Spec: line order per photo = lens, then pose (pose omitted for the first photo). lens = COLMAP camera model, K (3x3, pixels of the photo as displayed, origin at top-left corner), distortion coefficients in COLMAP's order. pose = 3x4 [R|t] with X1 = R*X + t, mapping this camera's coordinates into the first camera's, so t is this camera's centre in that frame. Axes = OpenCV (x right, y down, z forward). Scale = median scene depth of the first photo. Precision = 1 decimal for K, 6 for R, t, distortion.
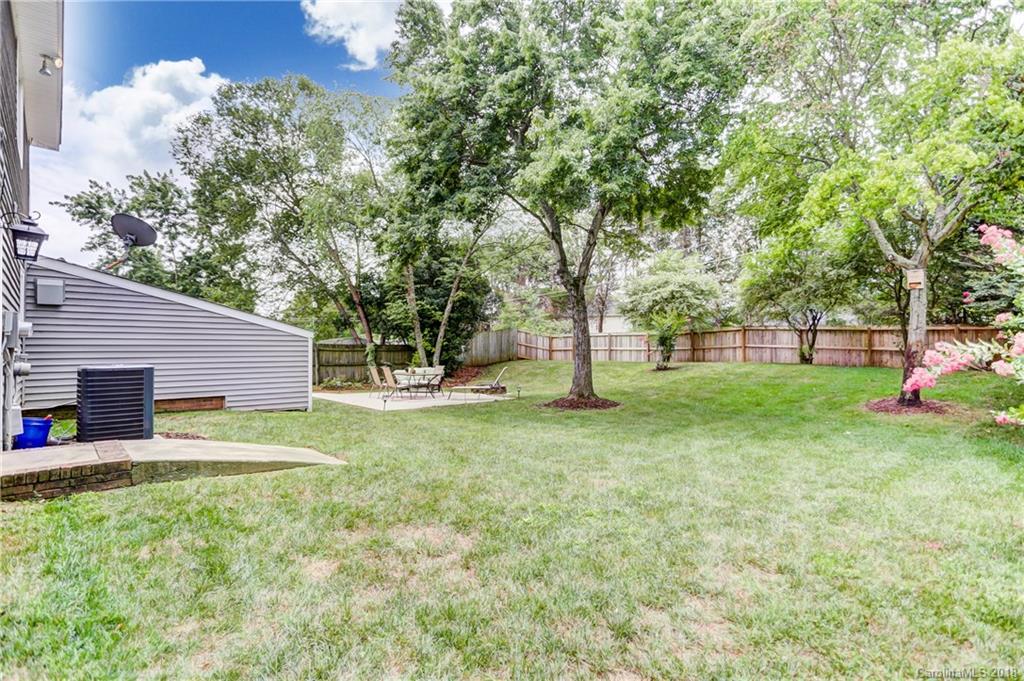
lens RADIAL K [[497.6, 0, 510.3], [0, 497.6, 340.7], [0, 0, 1]] dist [-0.033525, 0.022624]
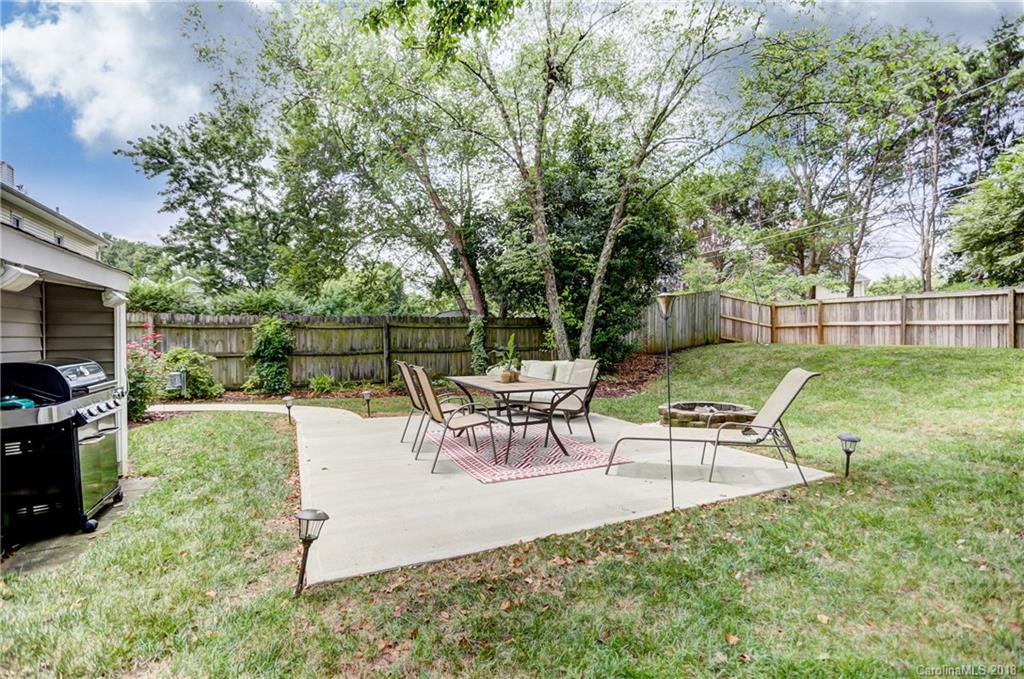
lens RADIAL K [[497.6, 0, 491.5], [0, 497.6, 340.6], [0, 0, 1]] dist [-0.033525, 0.022624]
pose [[0.938846, 0.001405, -0.344334, -0.054856], [0.010958, 0.999363, 0.033955, 0.015635], [0.344163, -0.035651, 0.938233, 0.433763]]
